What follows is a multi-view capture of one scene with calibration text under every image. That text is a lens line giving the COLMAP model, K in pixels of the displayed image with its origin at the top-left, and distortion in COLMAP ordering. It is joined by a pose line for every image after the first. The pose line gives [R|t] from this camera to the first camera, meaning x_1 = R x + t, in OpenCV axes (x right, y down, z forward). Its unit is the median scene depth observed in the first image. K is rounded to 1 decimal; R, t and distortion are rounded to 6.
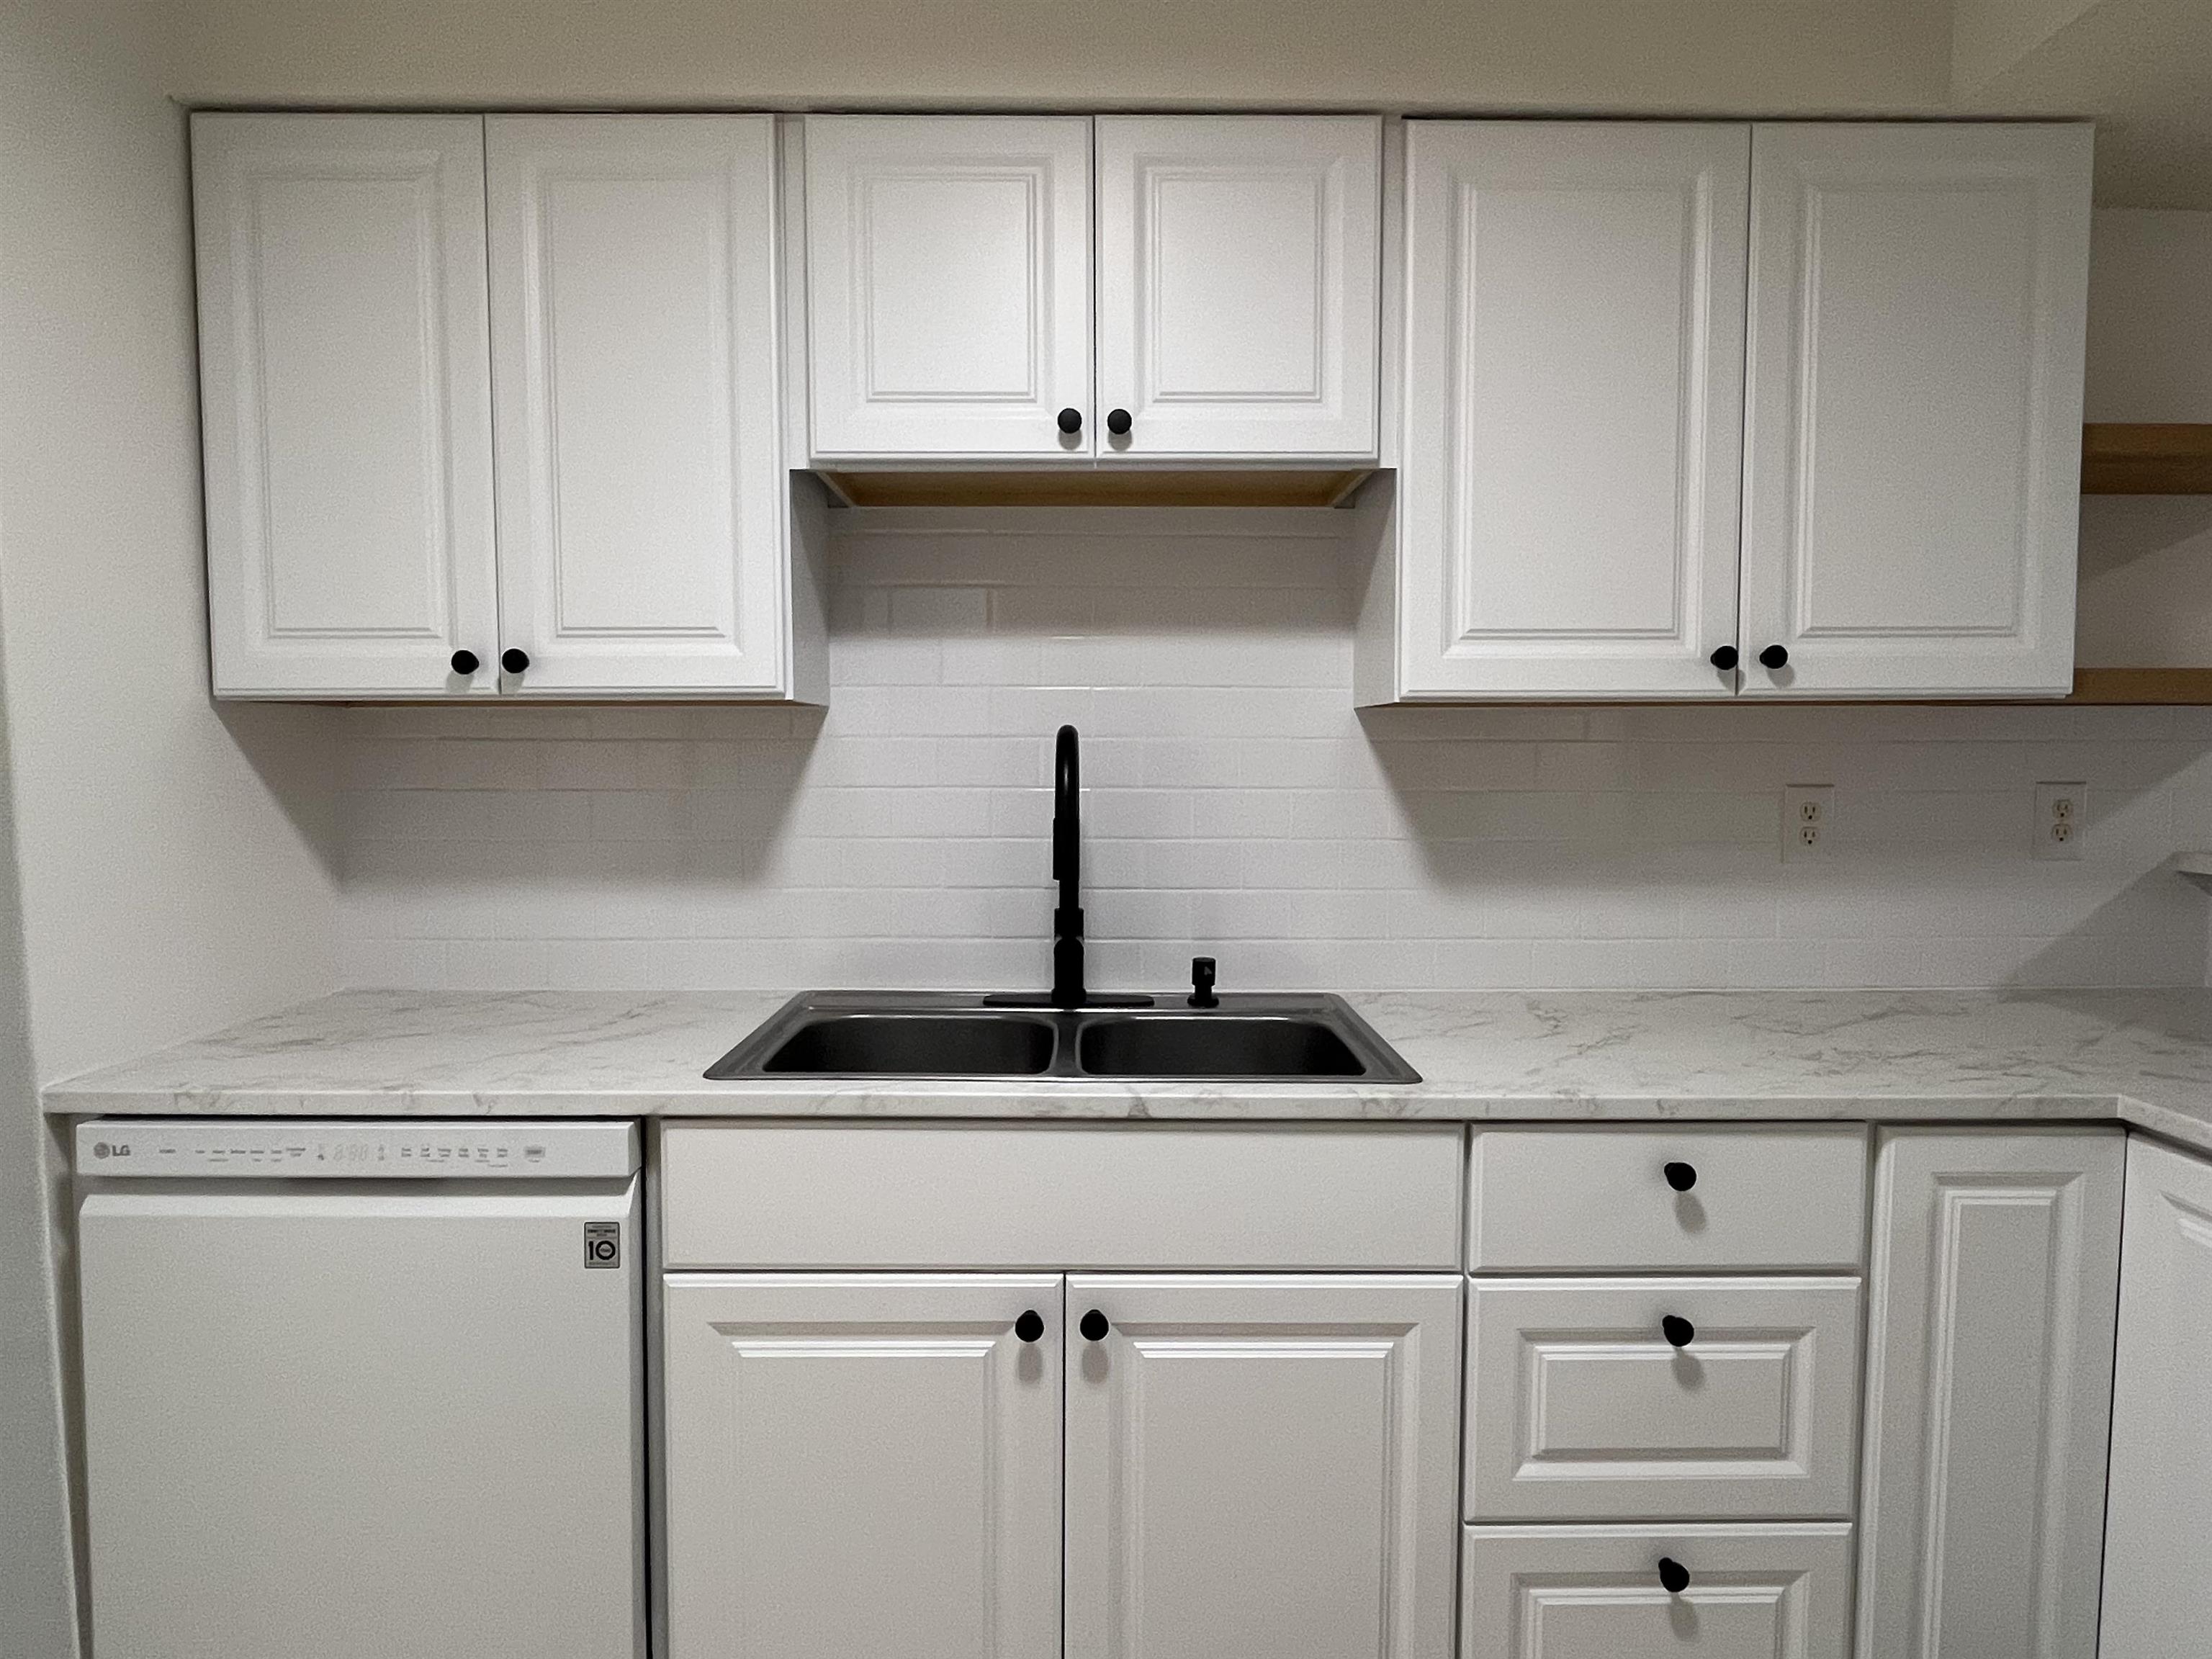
lens RADIAL K [[1346.5, 0, 1097.7], [0, 1346.5, 820.0], [0, 0, 1]] dist [0.000422, -0.002811]
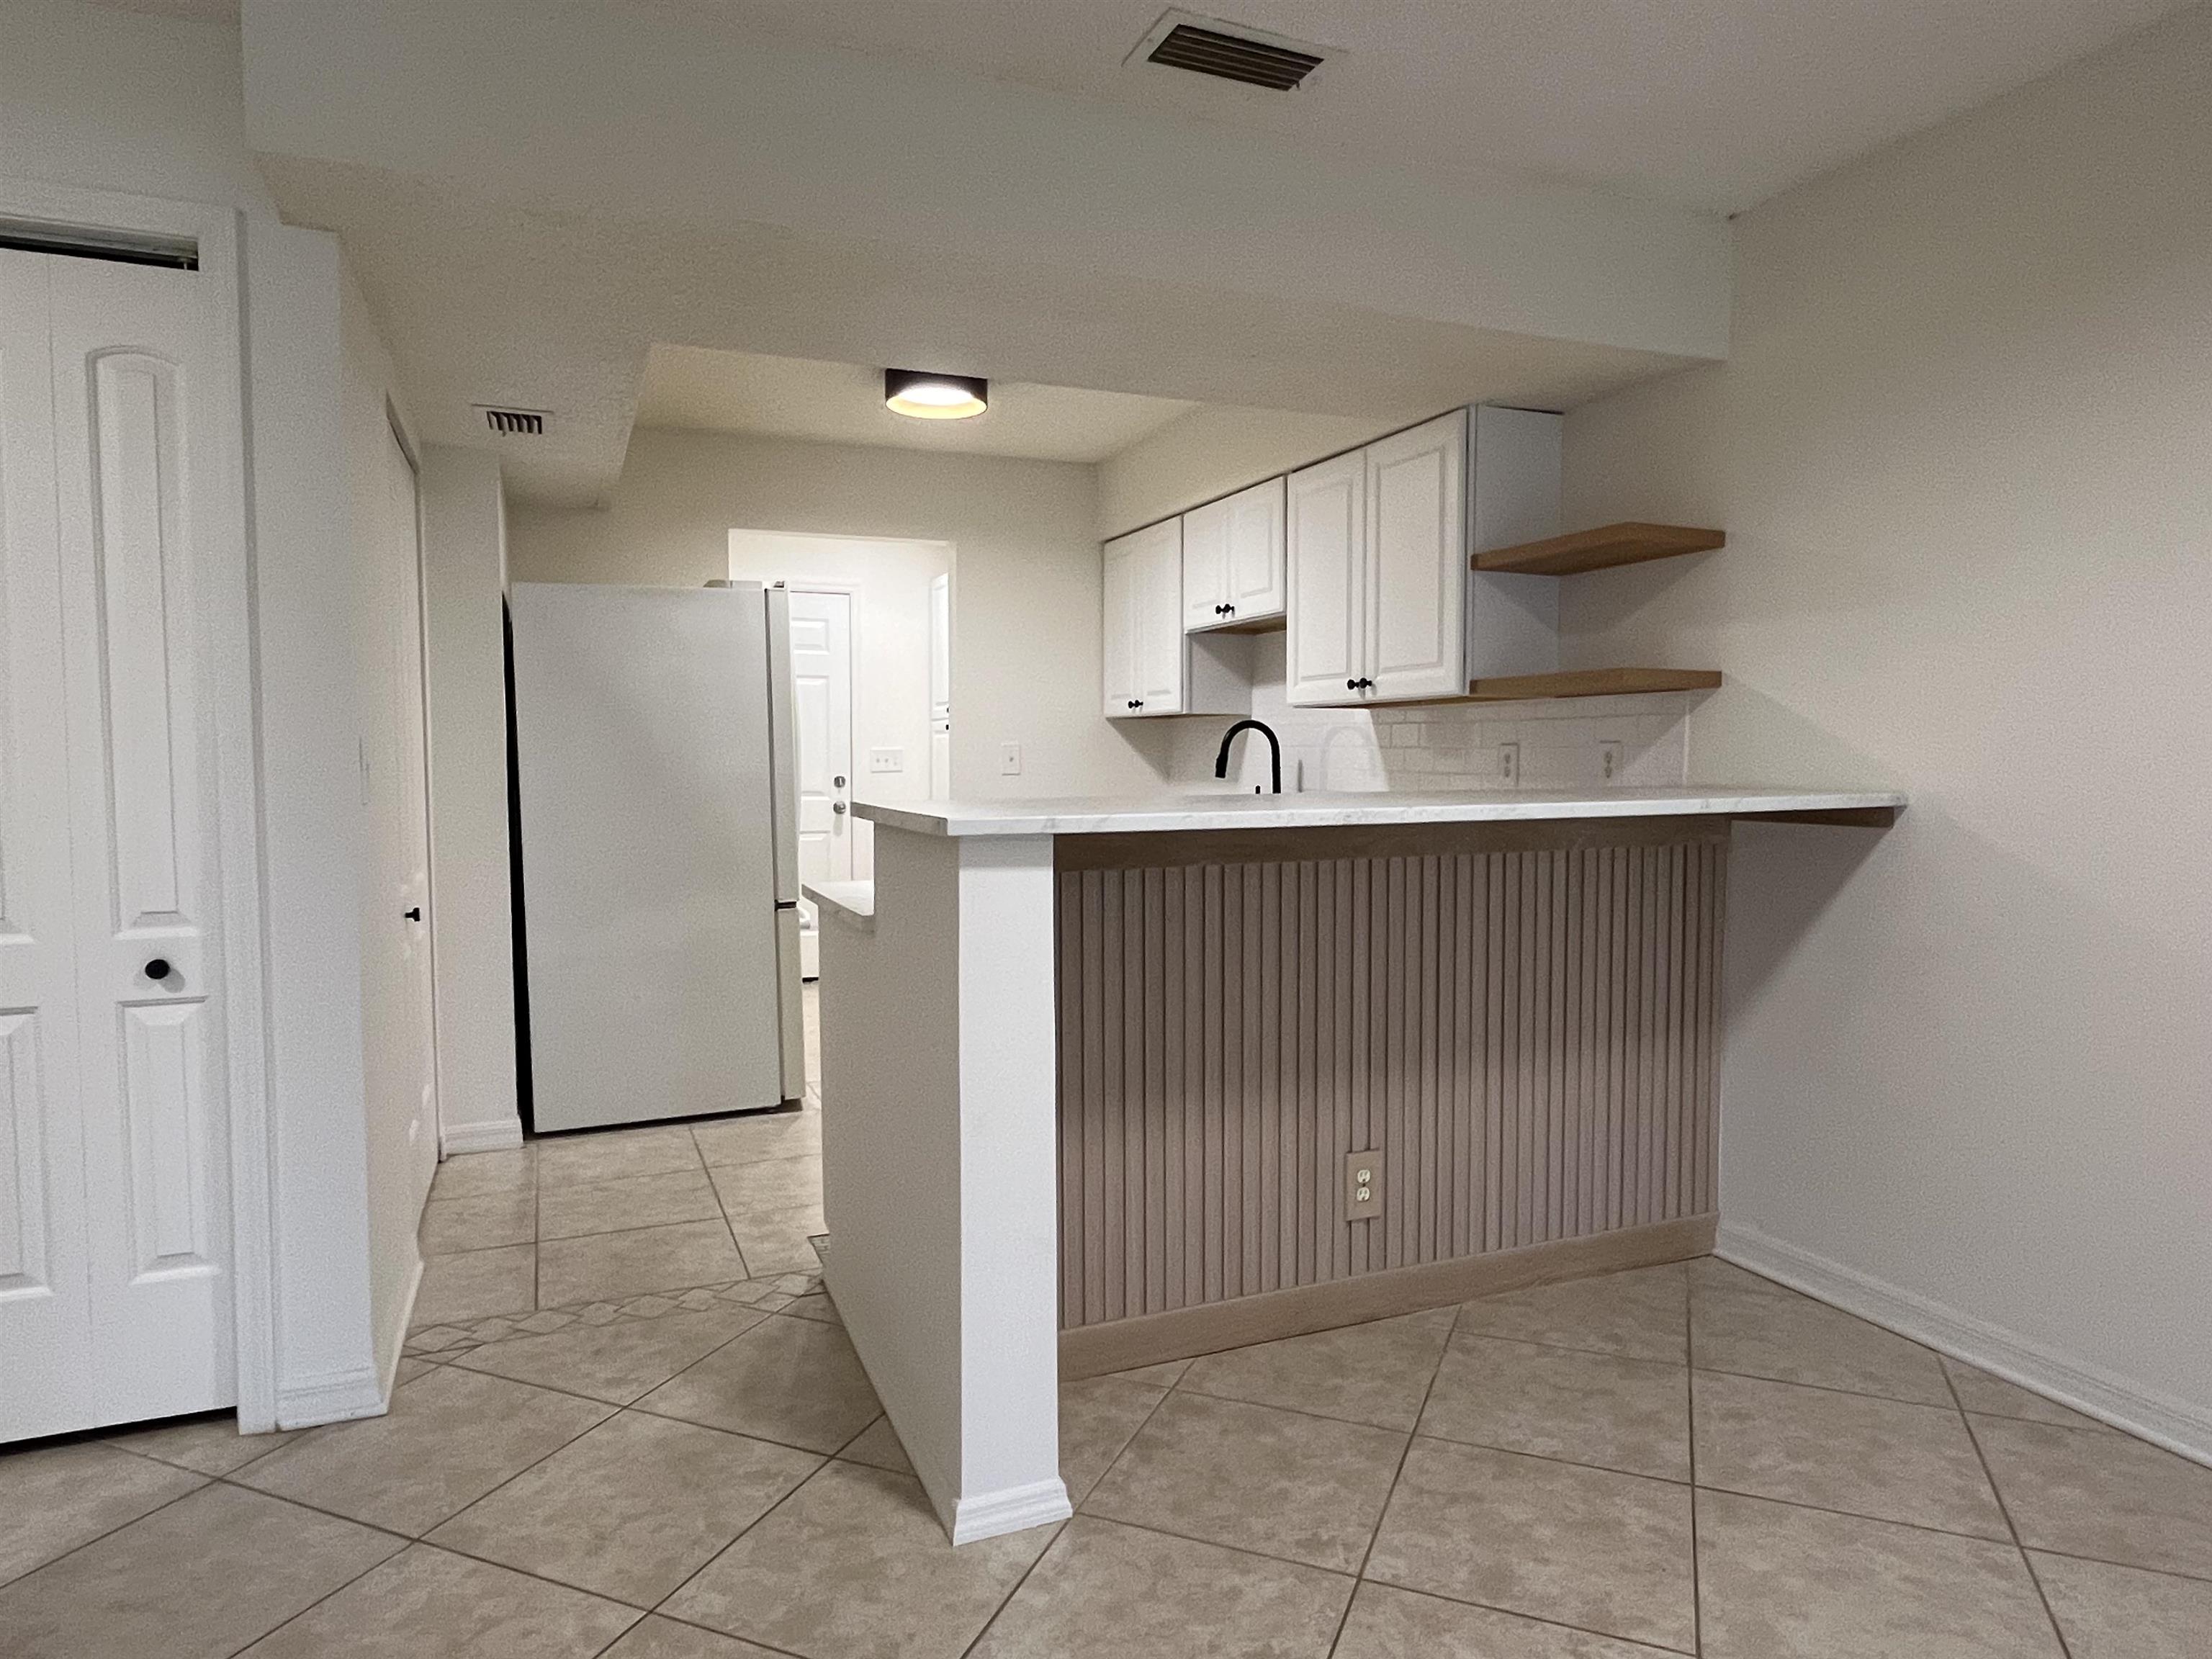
lens RADIAL K [[1346.5, 0, 1107.8], [0, 1346.5, 834.7], [0, 0, 1]] dist [0.000422, -0.002811]
pose [[0.372177, 0.055798, -0.926483, 2.380659], [-0.051856, 0.997882, 0.039268, 0.062606], [0.926712, 0.033429, 0.374282, -0.212967]]
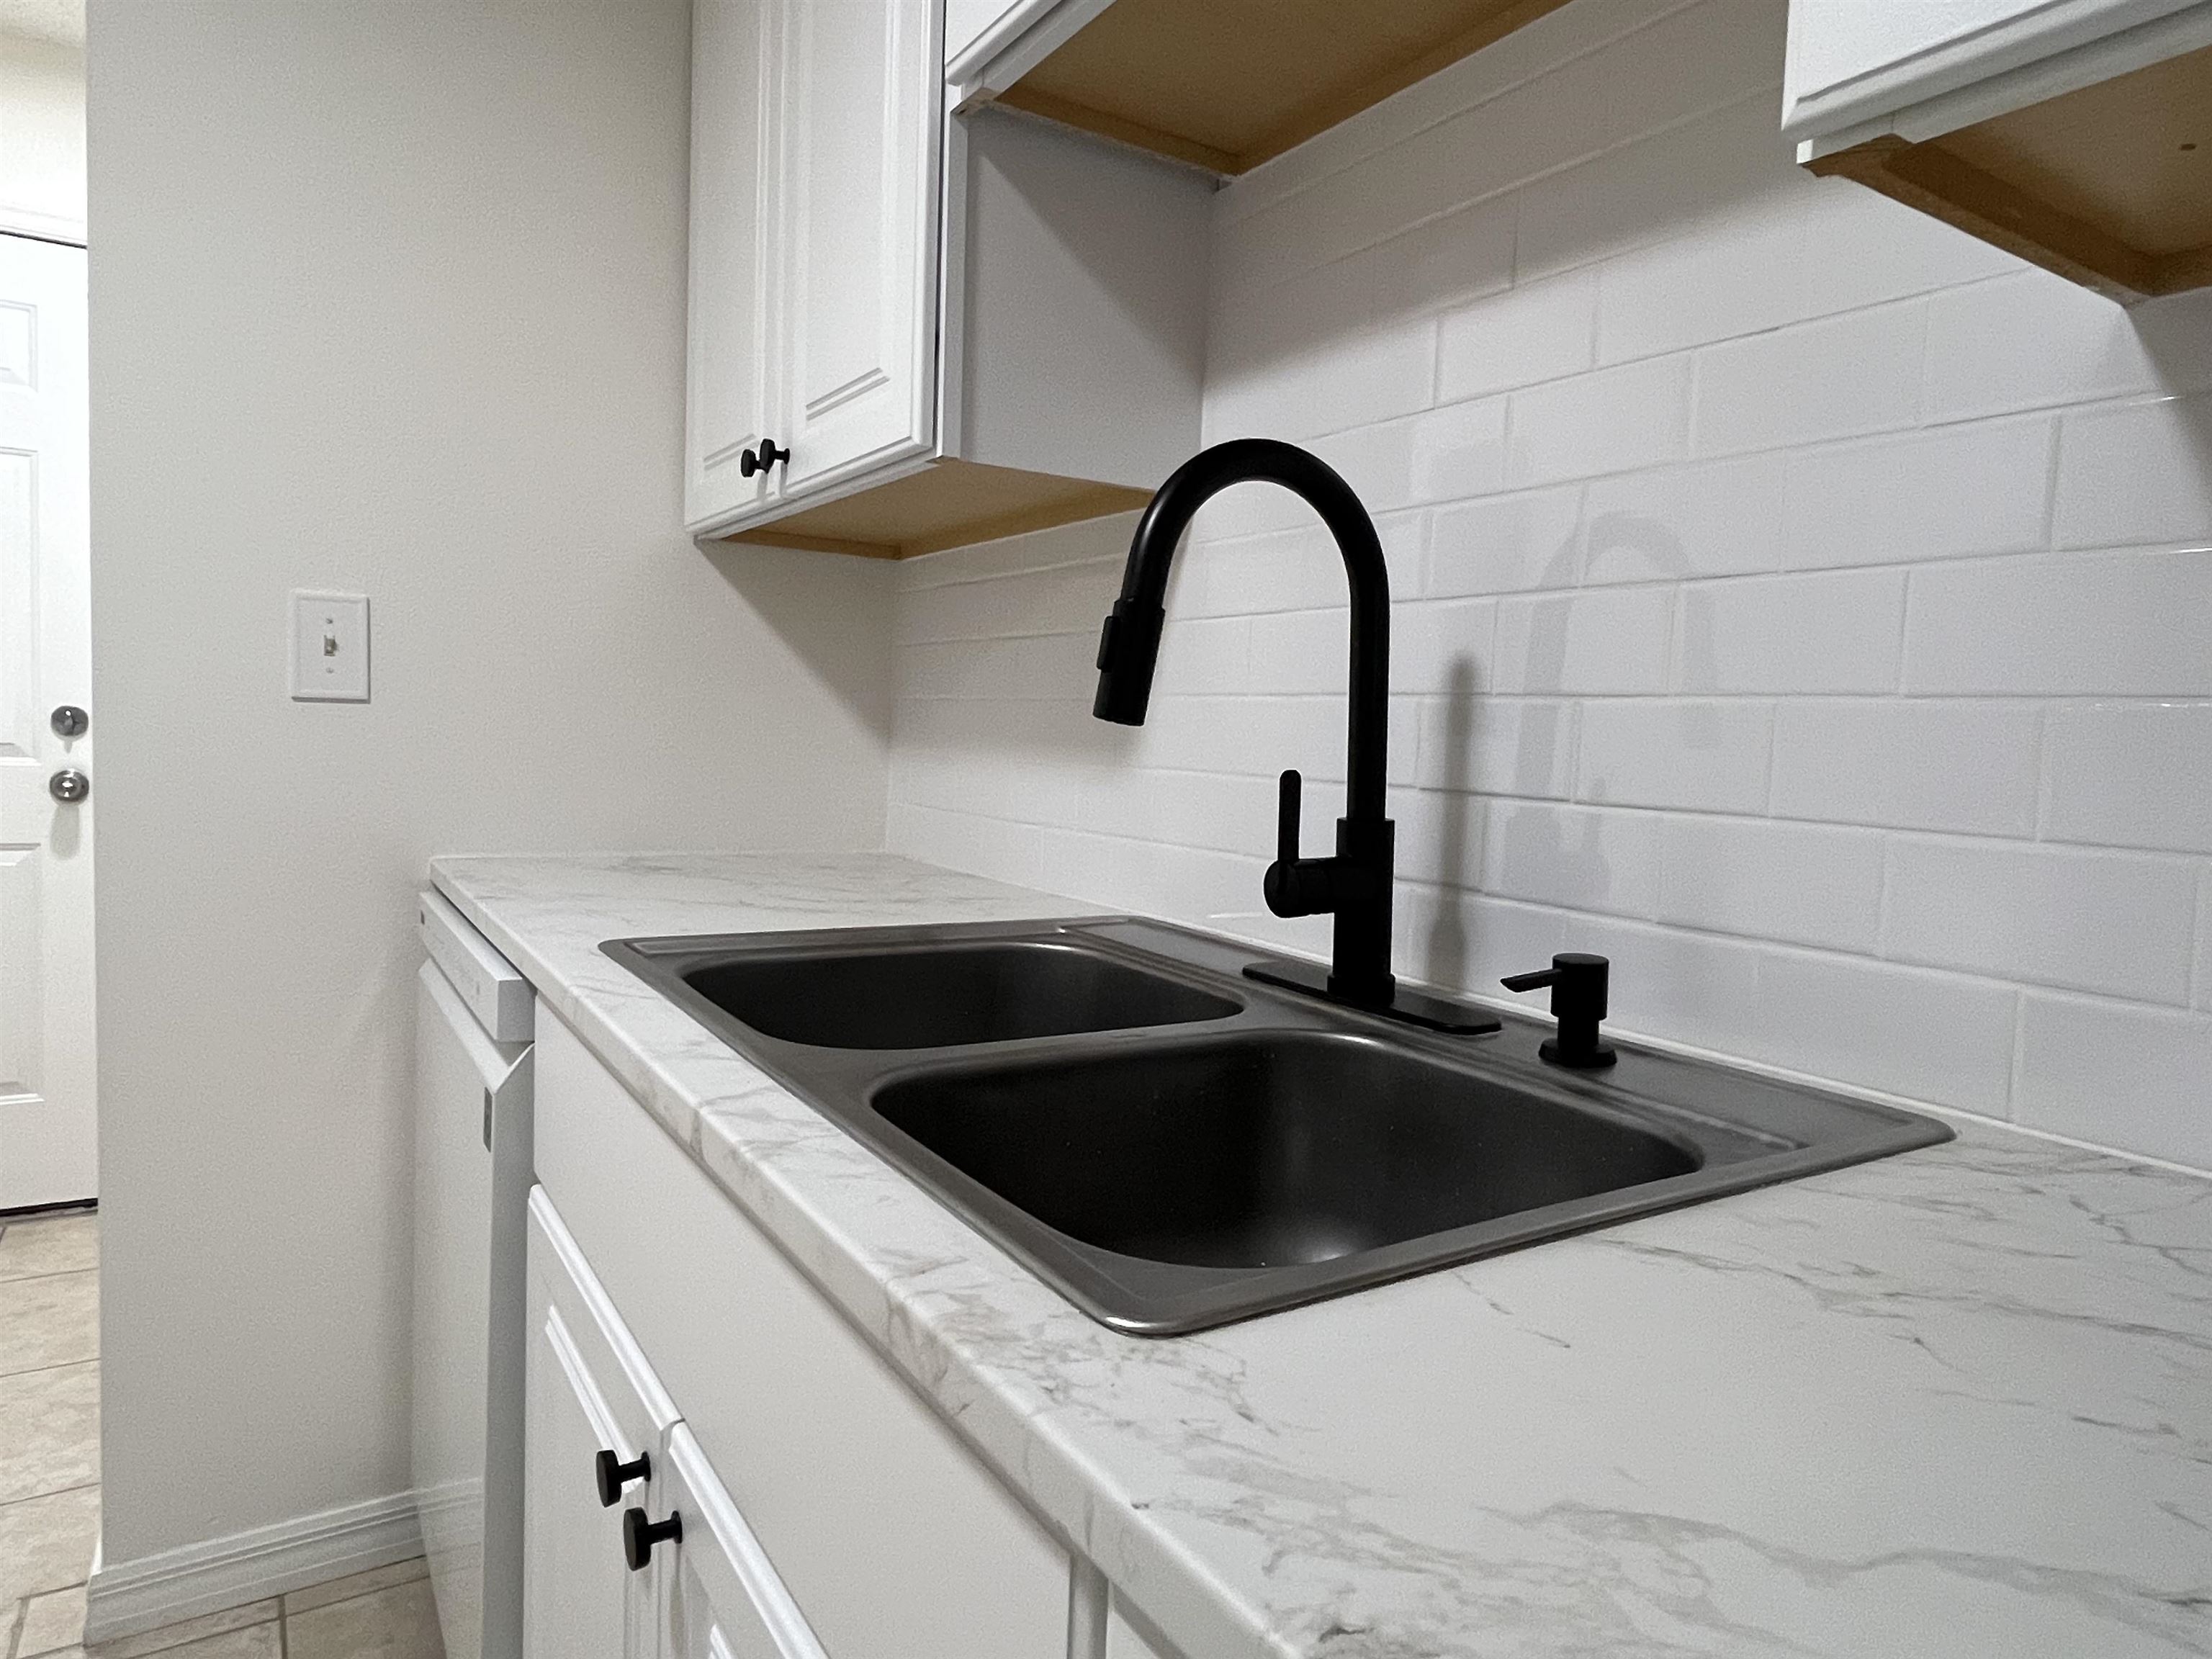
lens RADIAL K [[1346.5, 0, 1110.3], [0, 1346.5, 831.5], [0, 0, 1]] dist [0.000422, -0.002811]
pose [[0.535008, 0.080344, -0.841018, 0.413848], [-0.083548, 0.995620, 0.041965, 0.063572], [0.840705, 0.047814, 0.539378, 0.711100]]
